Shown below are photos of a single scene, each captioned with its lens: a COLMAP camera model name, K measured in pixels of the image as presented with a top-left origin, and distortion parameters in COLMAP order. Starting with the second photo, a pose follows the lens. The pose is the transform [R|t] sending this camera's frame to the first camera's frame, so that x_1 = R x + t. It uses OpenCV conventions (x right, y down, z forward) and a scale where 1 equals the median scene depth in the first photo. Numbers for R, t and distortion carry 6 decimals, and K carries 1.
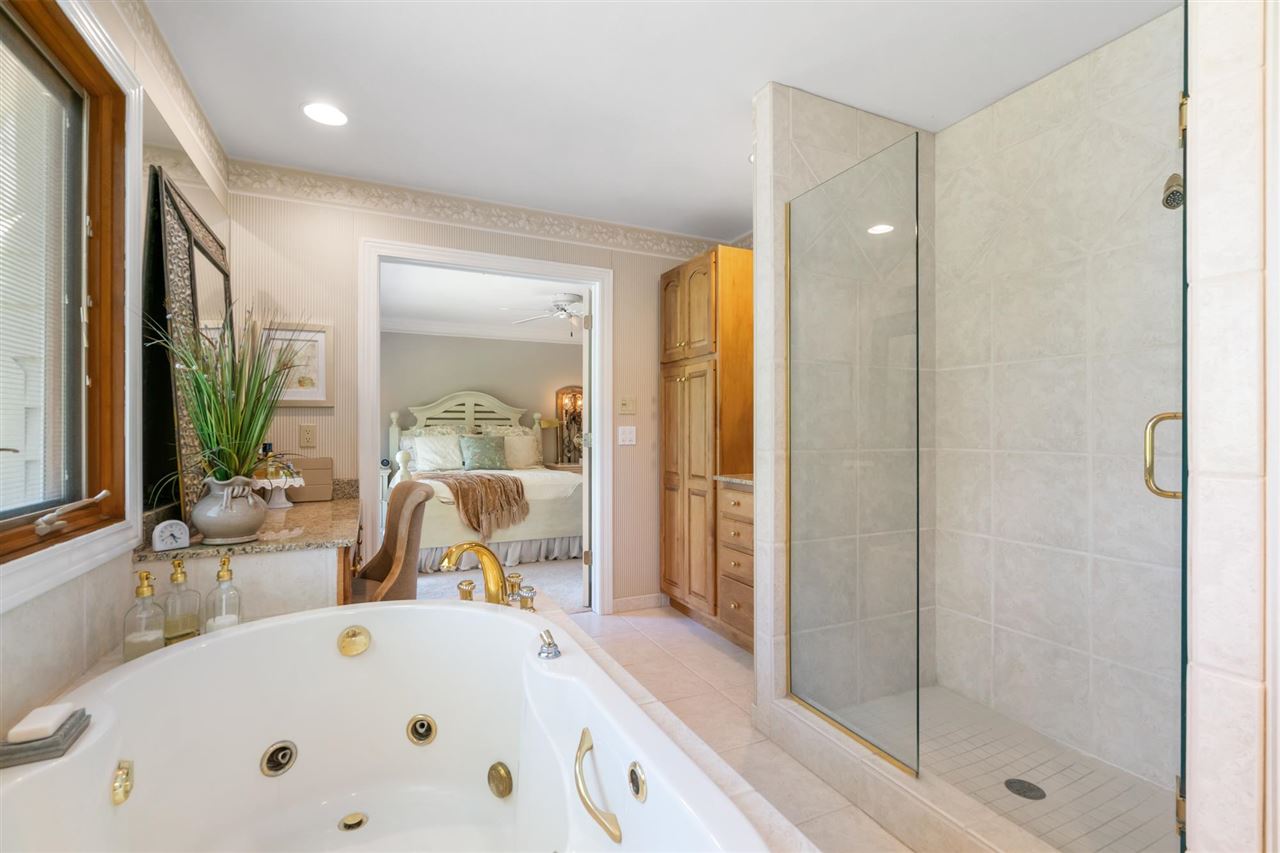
lens RADIAL K [[576.7, 0, 649.0], [0, 576.7, 430.5], [0, 0, 1]] dist [0.000691, 0.000566]
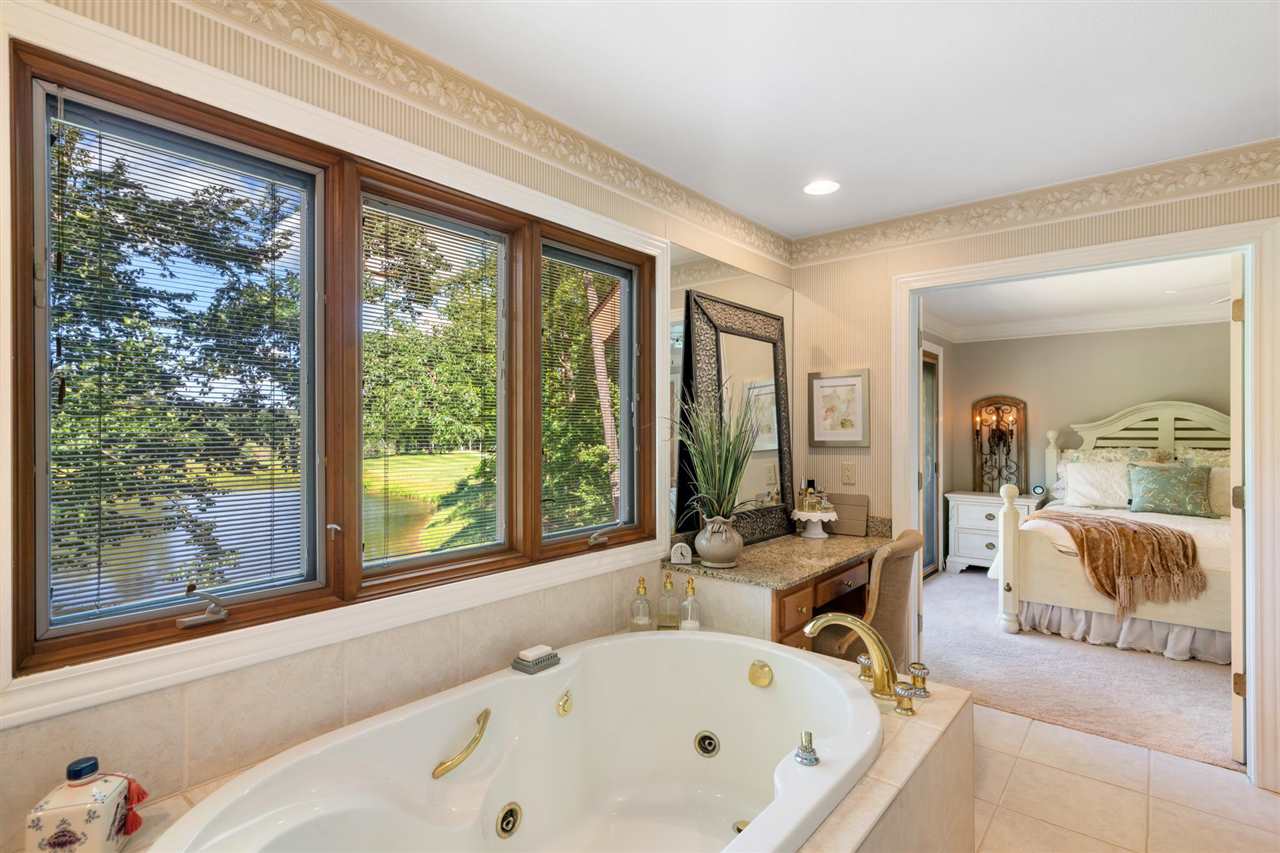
lens RADIAL K [[624.2, 0, 637.9], [0, 624.2, 430.3], [0, 0, 1]] dist [0.000447, 0.000325]
pose [[0.412229, 0.001647, -0.911079, 0.307922], [-0.001242, 0.999998, 0.001245, -0.072115], [0.911079, 0.000619, 0.412231, 0.158701]]
